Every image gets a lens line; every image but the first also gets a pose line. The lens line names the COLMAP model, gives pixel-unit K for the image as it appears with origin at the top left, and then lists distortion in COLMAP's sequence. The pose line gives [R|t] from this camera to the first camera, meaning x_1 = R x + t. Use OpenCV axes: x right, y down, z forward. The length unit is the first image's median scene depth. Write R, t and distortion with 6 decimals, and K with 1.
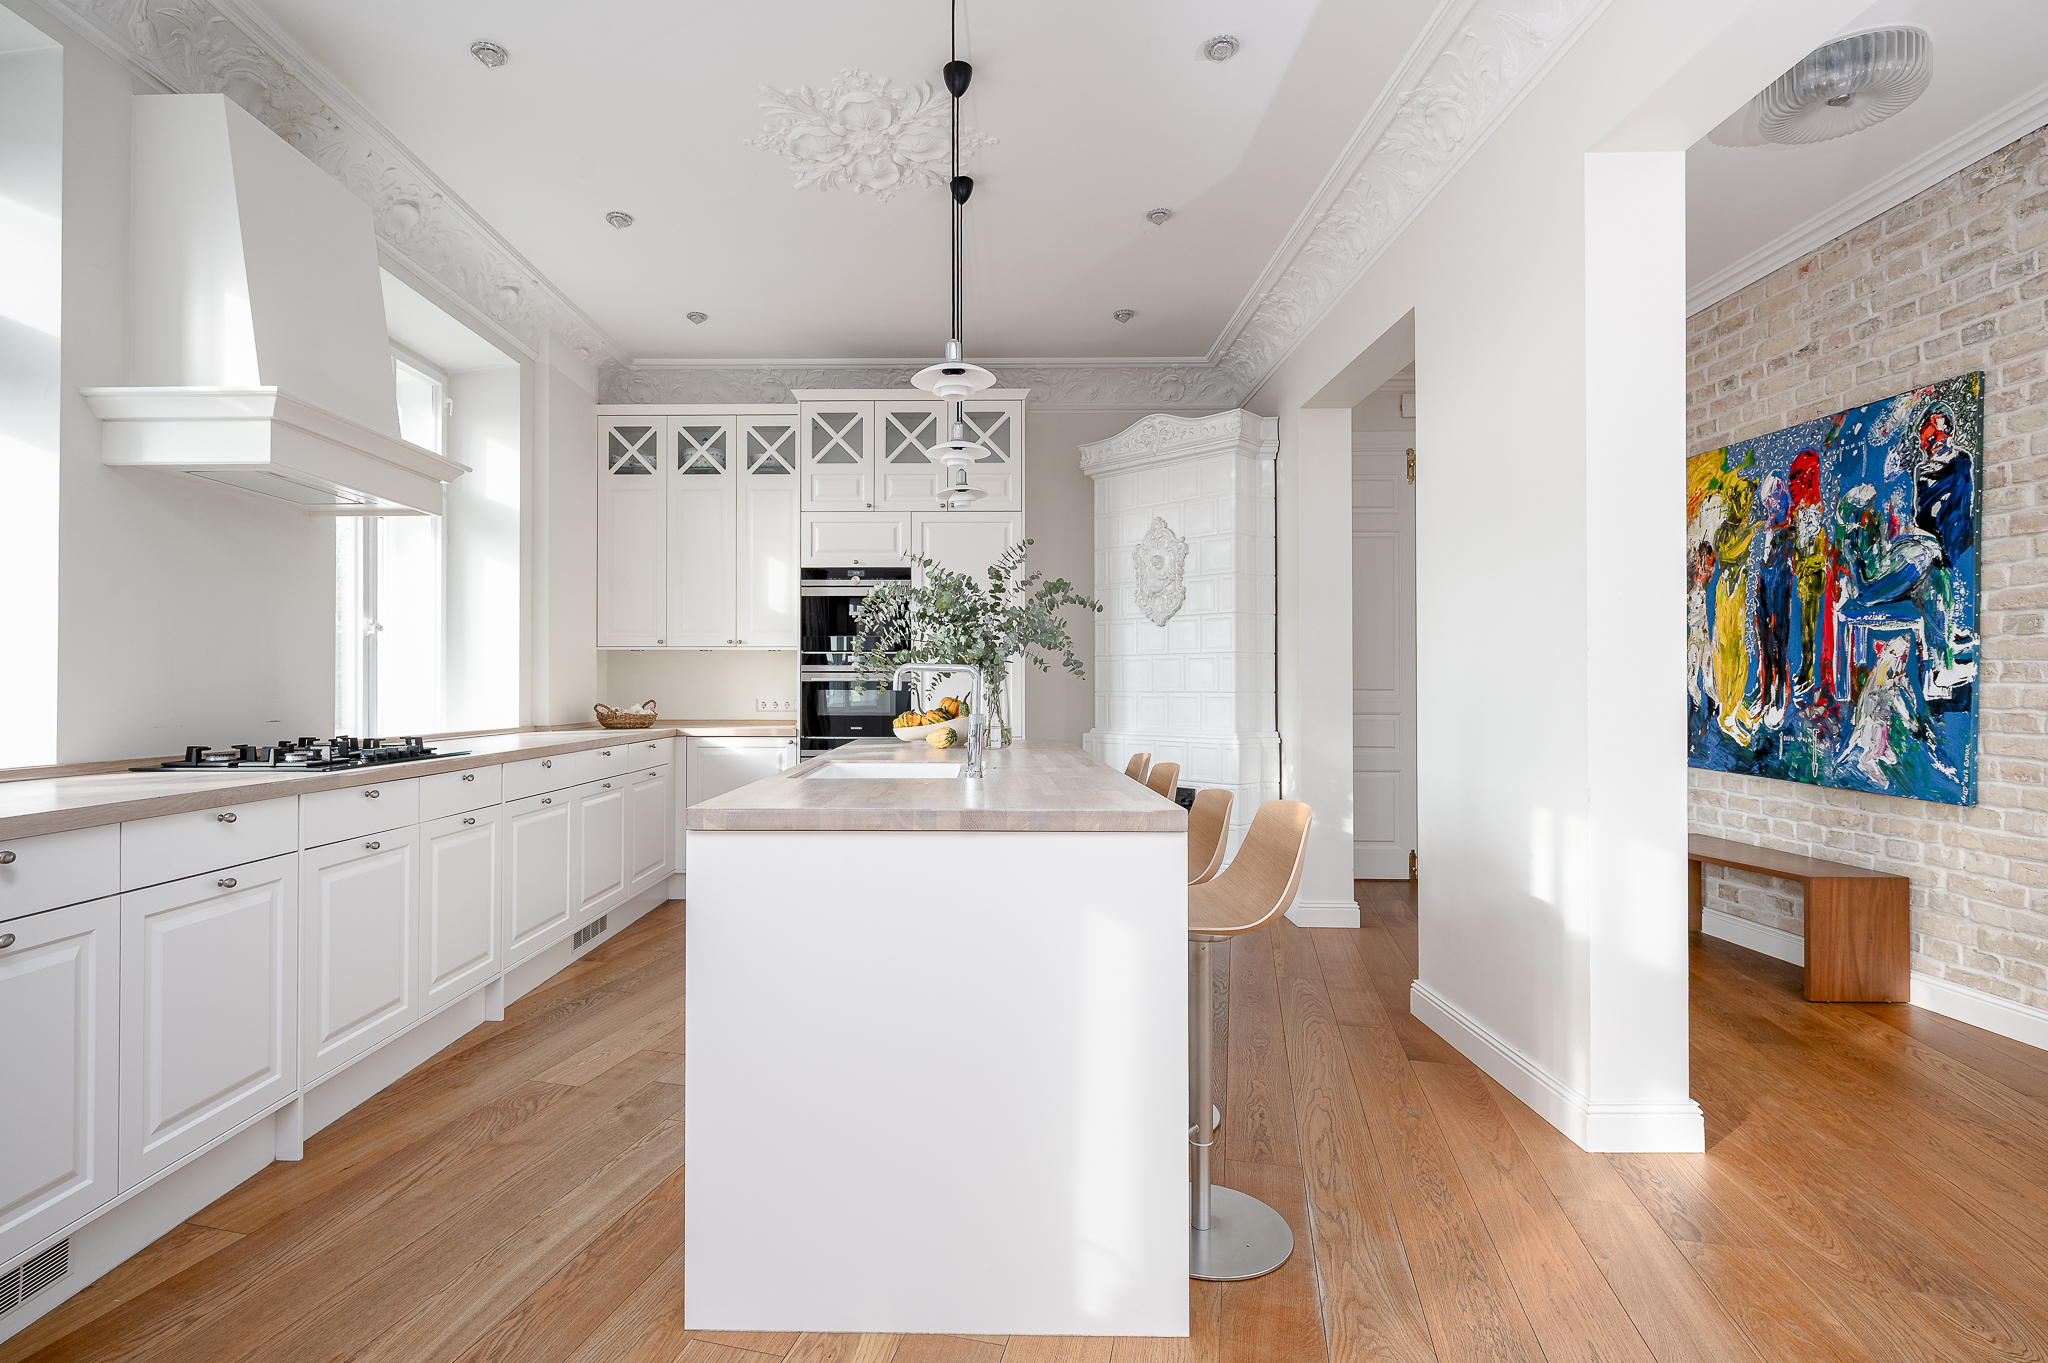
lens RADIAL K [[991.8, 0, 981.3], [0, 991.8, 684.9], [0, 0, 1]] dist [0.000651, -0.000270]
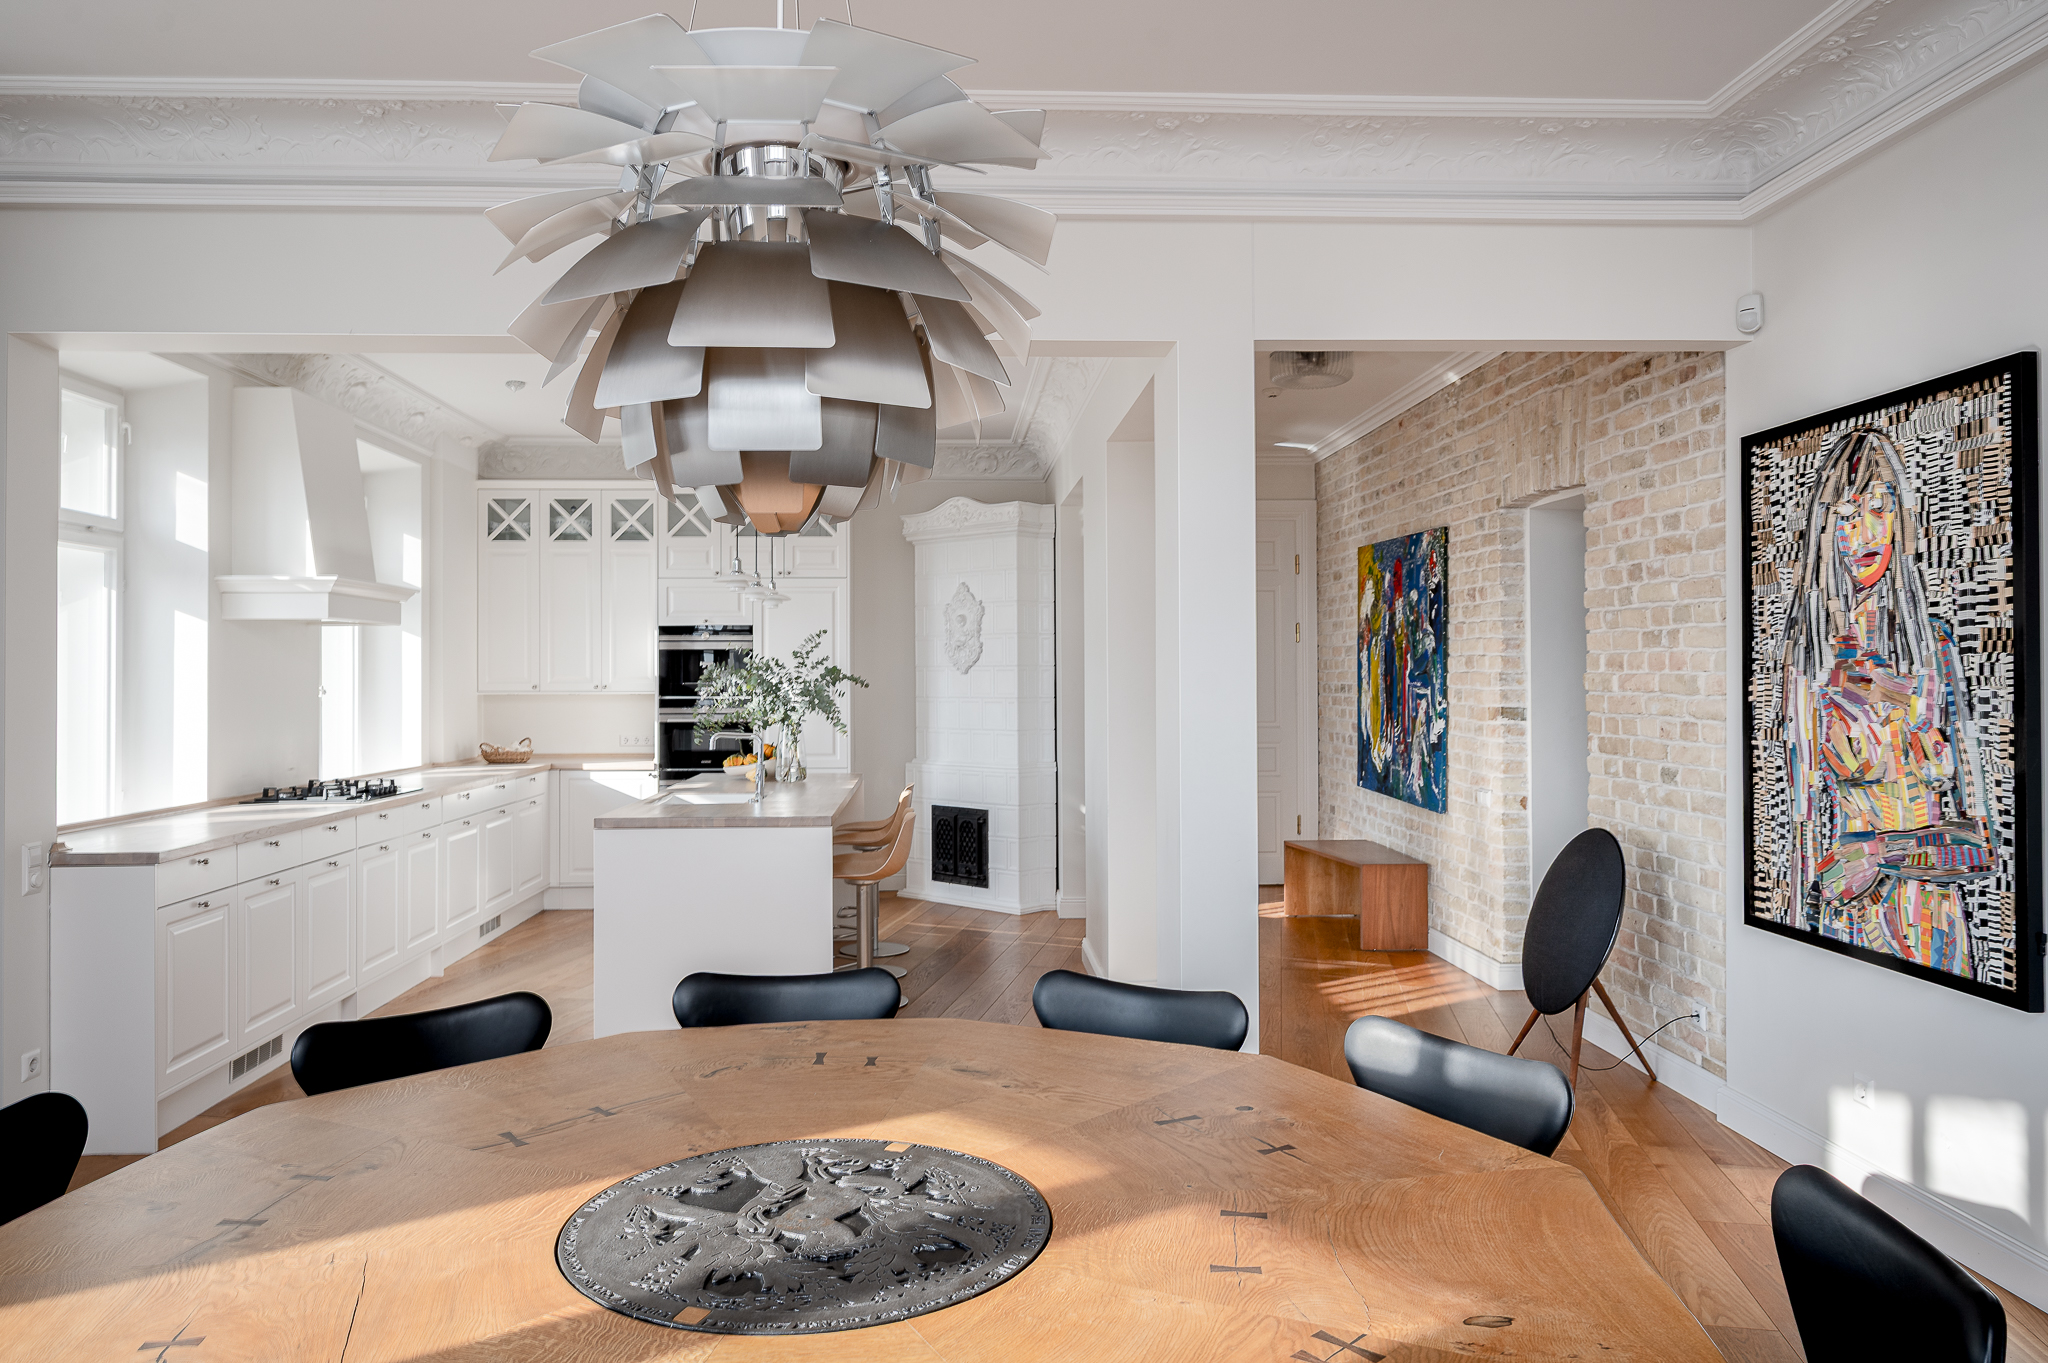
lens RADIAL K [[1352.1, 0, 1024.0], [0, 1352.1, 681.5], [0, 0, 1]] dist [-0.004874, -0.000662]
pose [[0.997430, -0.004720, 0.071492, 0.176196], [0.004295, 0.999972, 0.006088, -0.077468], [-0.071519, -0.005766, 0.997423, -0.818752]]
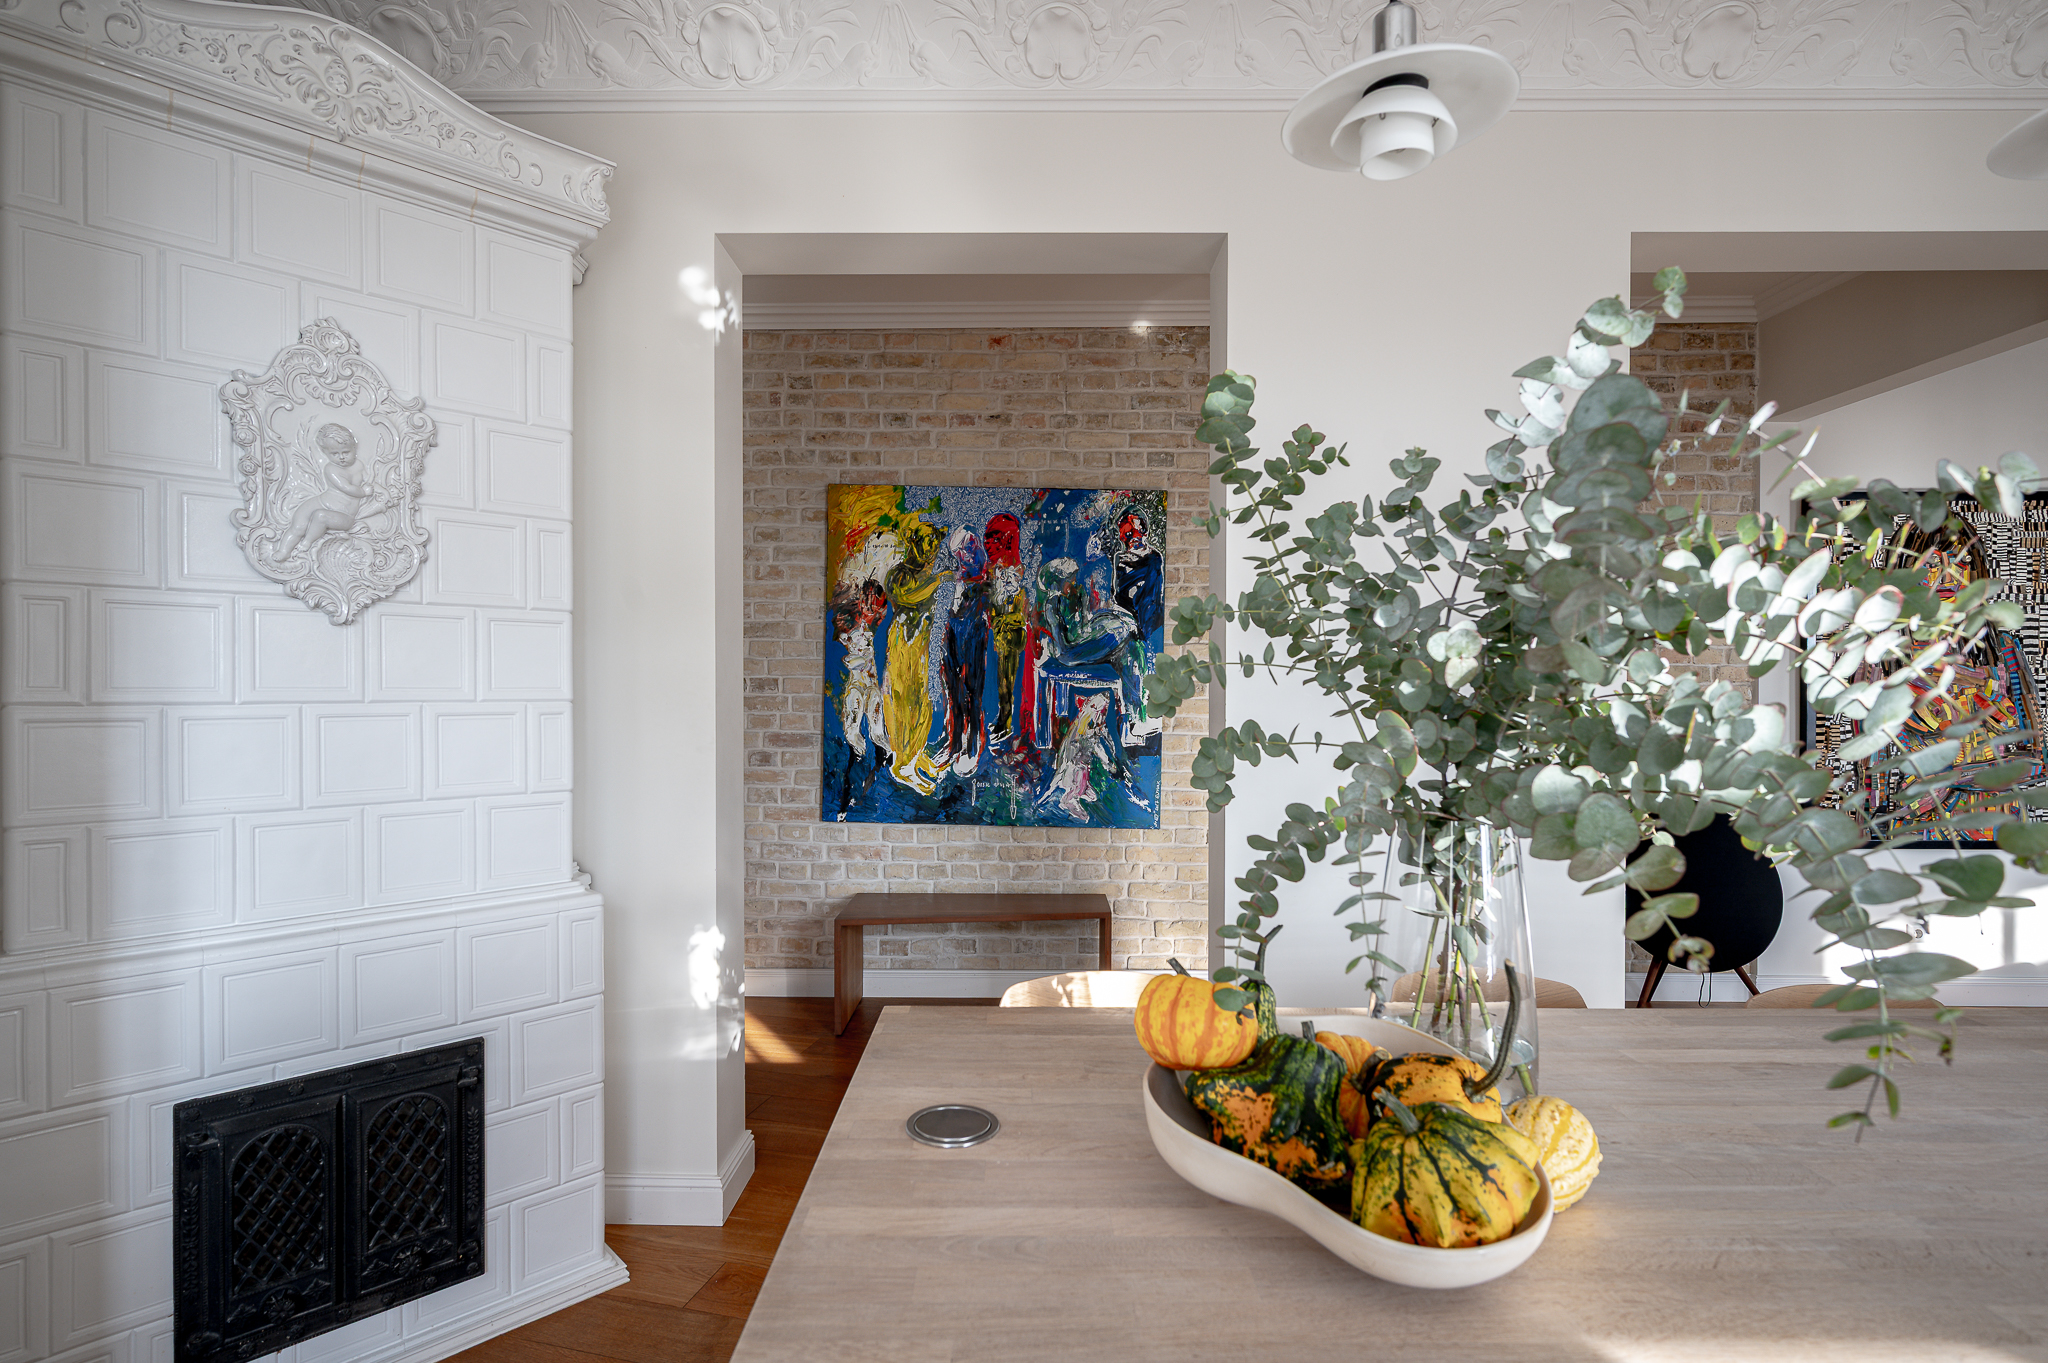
lens RADIAL K [[990.5, 0, 1023.5], [0, 990.5, 703.5], [0, 0, 1]] dist [0.000019, 0.000082]
pose [[-0.000519, -0.015804, 0.999875, -0.231048], [-0.003842, 0.999868, 0.015802, -0.048704], [-0.999992, -0.003833, -0.000580, 0.963030]]
